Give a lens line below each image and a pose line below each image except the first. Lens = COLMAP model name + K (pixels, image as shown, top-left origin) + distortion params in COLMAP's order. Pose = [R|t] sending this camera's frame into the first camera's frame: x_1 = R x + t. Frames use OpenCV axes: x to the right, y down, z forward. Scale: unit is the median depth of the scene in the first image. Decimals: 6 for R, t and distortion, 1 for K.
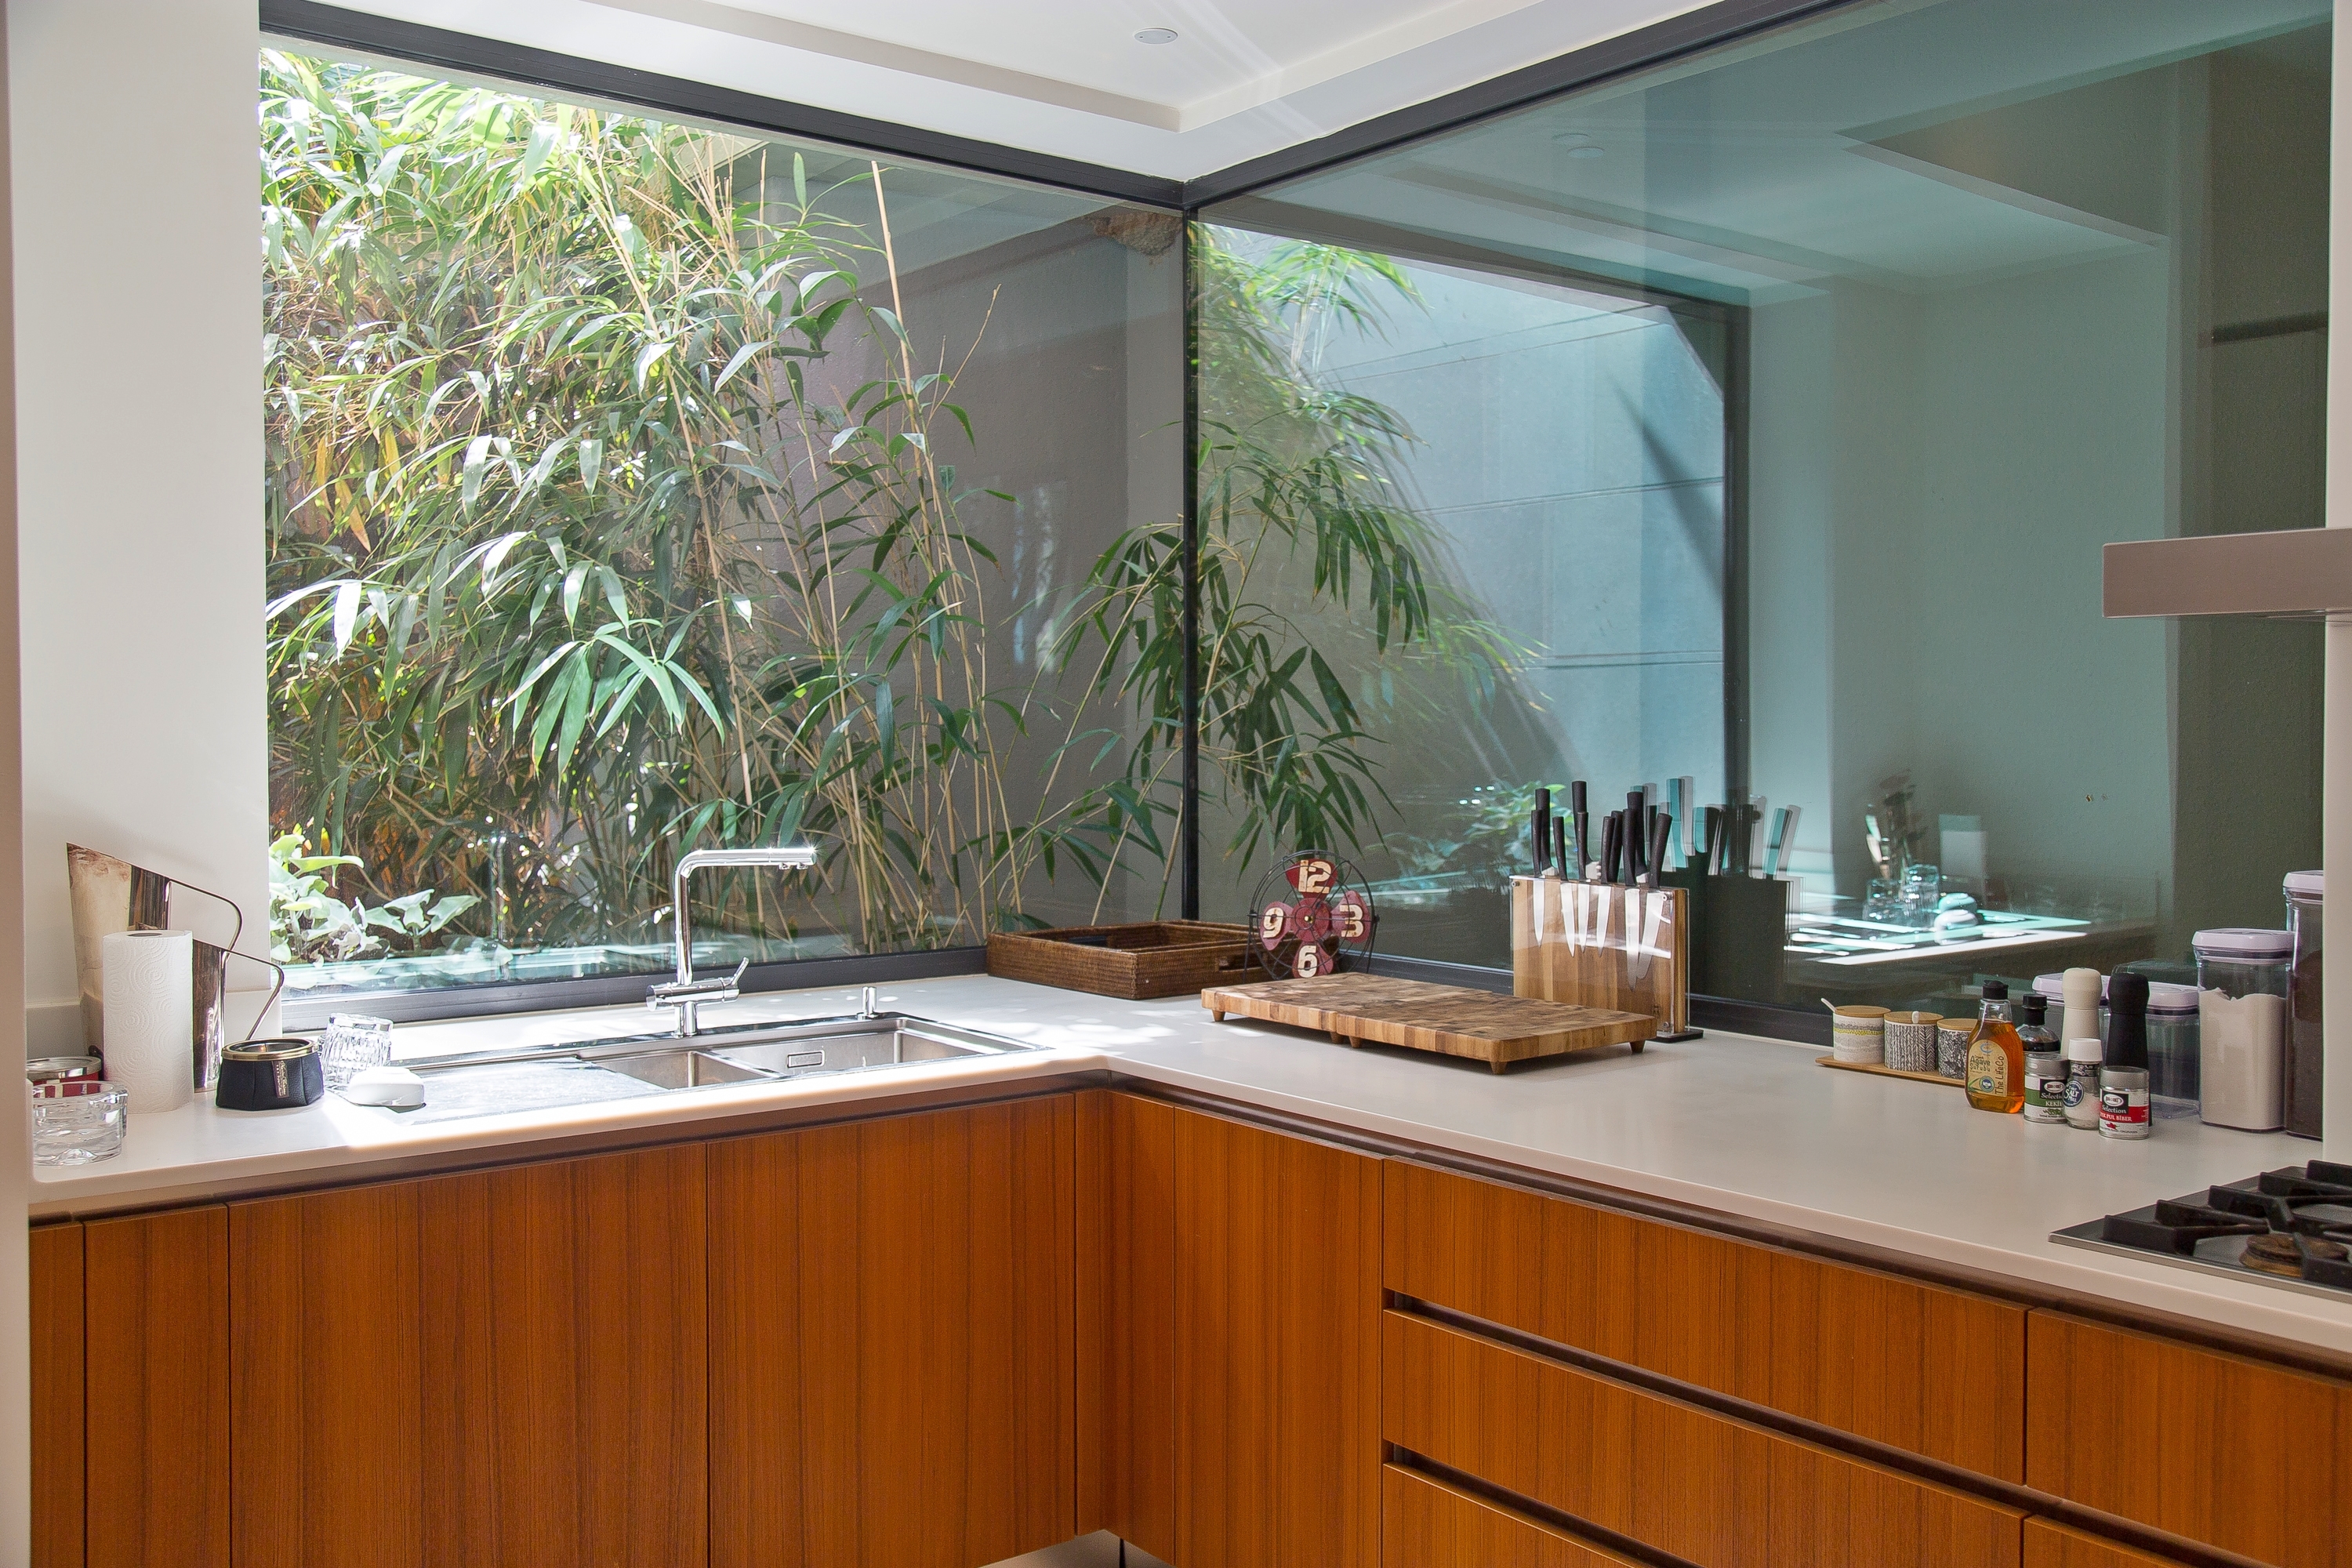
lens RADIAL K [[2162.3, 0, 1176.0], [0, 2162.3, 784.0], [0, 0, 1]] dist [-0.002585, 0.005152]
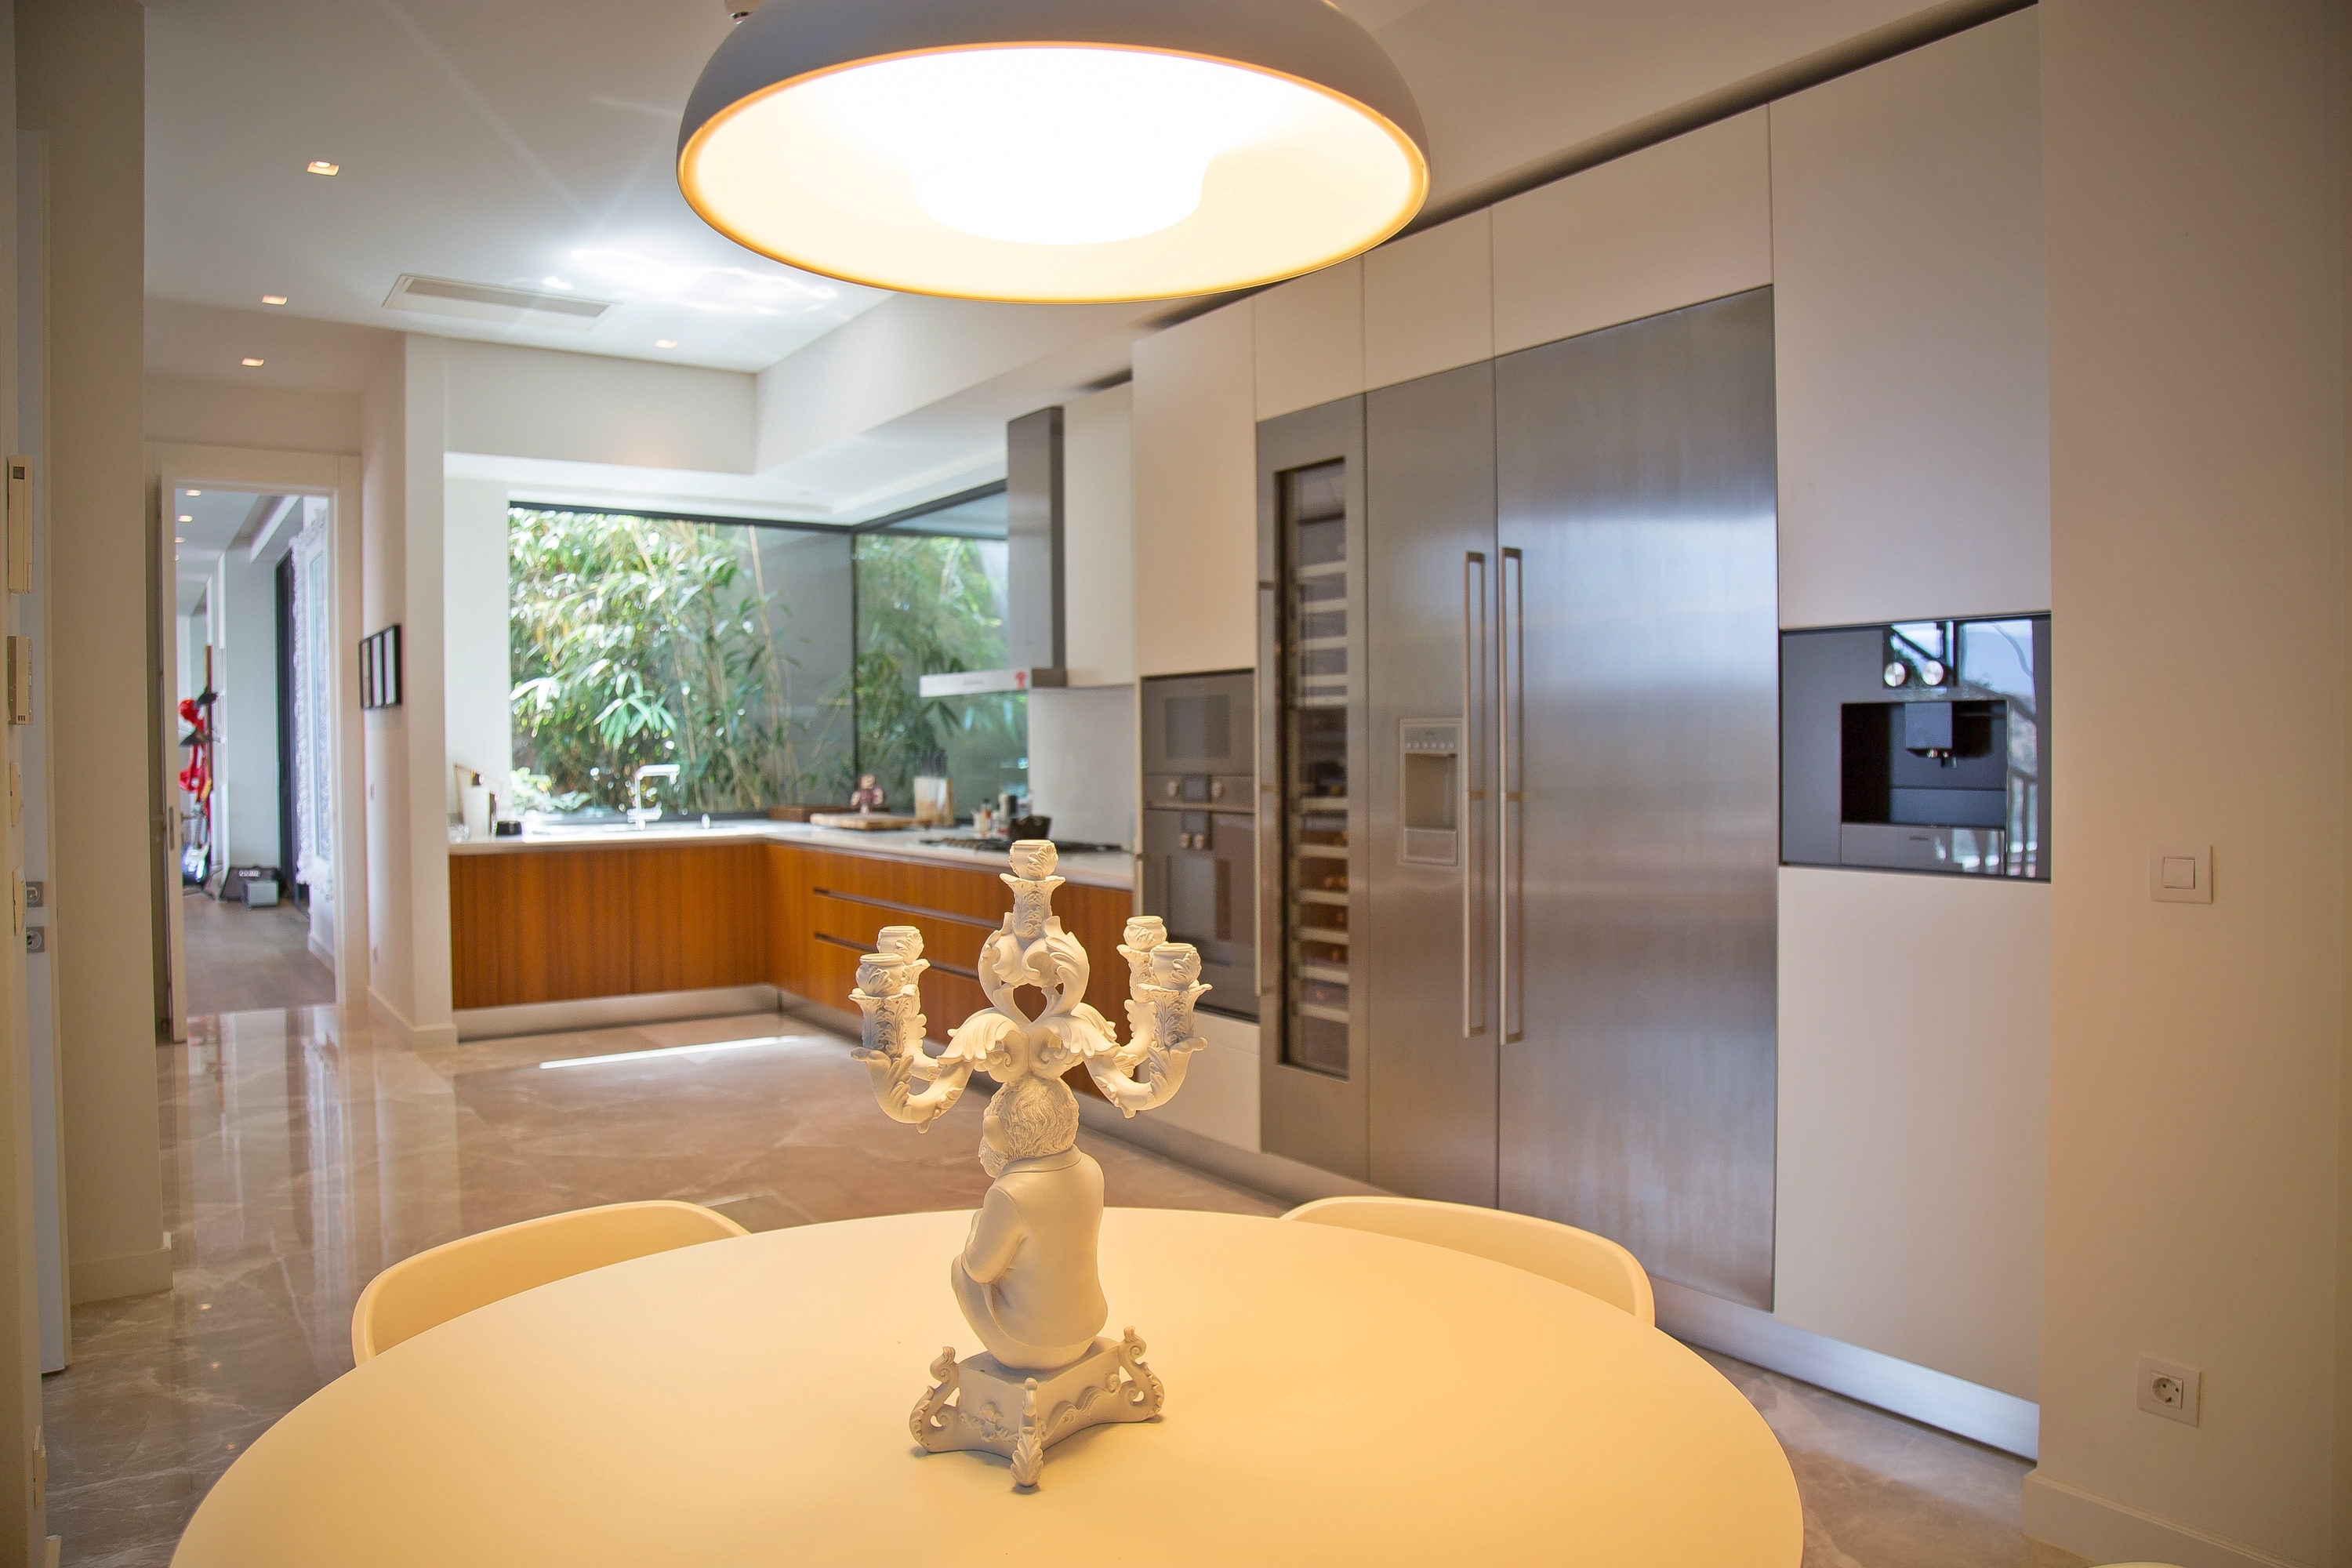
lens RADIAL K [[1609.4, 0, 1176.0], [0, 1609.4, 784.0], [0, 0, 1]] dist [-0.097617, 0.000324]
pose [[0.999427, -0.009785, -0.032410, 0.520738], [0.009758, 0.999952, -0.000991, 0.051529], [0.032418, 0.000674, 0.999474, -1.067057]]
